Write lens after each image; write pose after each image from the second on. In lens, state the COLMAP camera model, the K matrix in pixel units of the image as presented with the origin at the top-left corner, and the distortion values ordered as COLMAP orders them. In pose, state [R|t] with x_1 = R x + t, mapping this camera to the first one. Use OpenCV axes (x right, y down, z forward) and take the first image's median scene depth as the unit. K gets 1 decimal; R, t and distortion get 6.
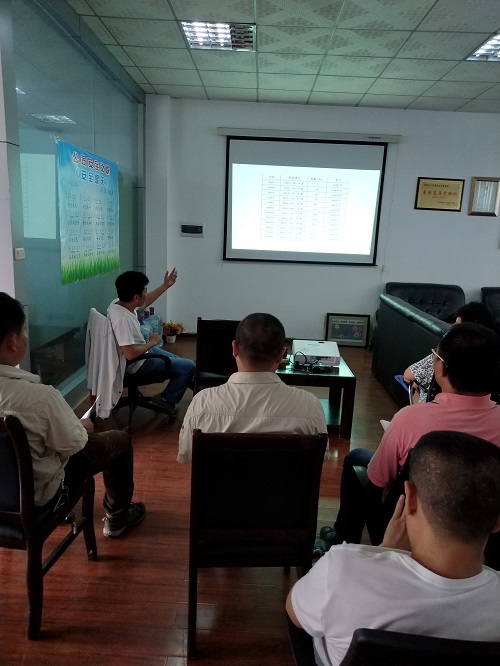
lens RADIAL K [[491.6, 0, 252.1], [0, 491.6, 339.3], [0, 0, 1]] dist [0.026353, -0.027653]
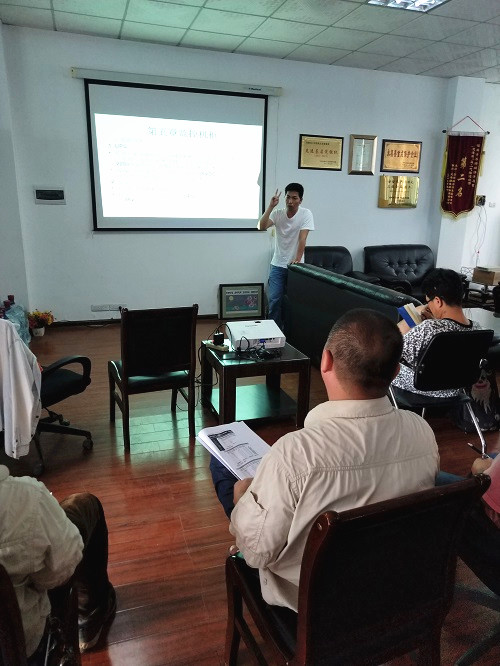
lens RADIAL K [[491.6, 0, 256.4], [0, 491.6, 334.1], [0, 0, 1]] dist [0.026353, -0.027653]
pose [[0.939578, -0.115538, 0.322249, -0.096267], [0.096400, 0.992529, 0.074784, -0.024761], [-0.328482, -0.039201, 0.943696, 0.114870]]
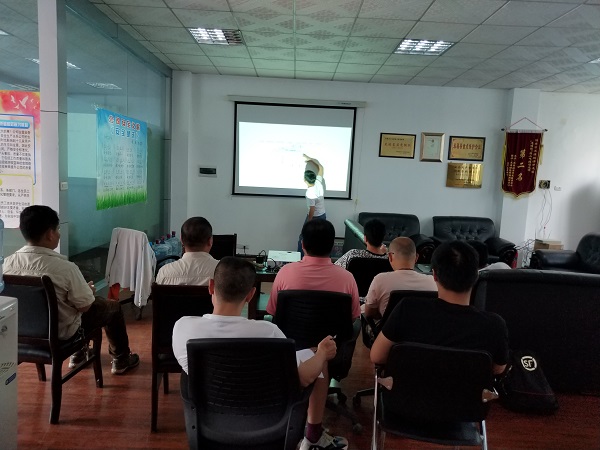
lens RADIAL K [[442.9, 0, 296.5], [0, 442.9, 225.9], [0, 0, 1]] dist [0.026353, -0.027653]
pose [[0.999766, -0.000022, 0.021650, 0.088566], [0.002203, 0.994912, -0.100722, 0.036916], [-0.021537, 0.100746, 0.994679, -0.144817]]
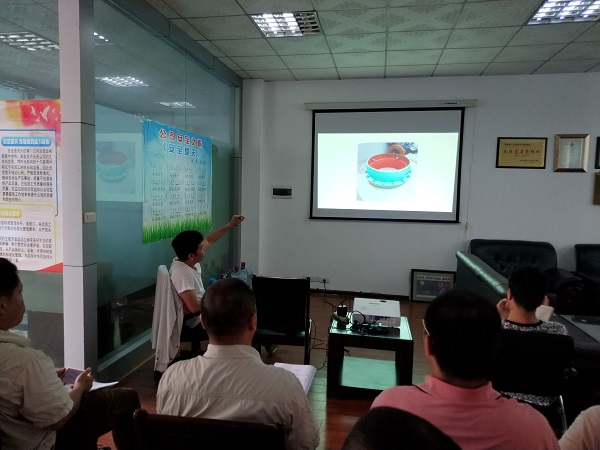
lens RADIAL K [[442.9, 0, 290.9], [0, 442.9, 223.9], [0, 0, 1]] dist [0.026353, -0.027653]
pose [[0.983784, -0.009827, -0.179089, 0.078552], [-0.016291, 0.989475, -0.143783, -0.010852], [0.178617, 0.144369, 0.973270, 0.050904]]
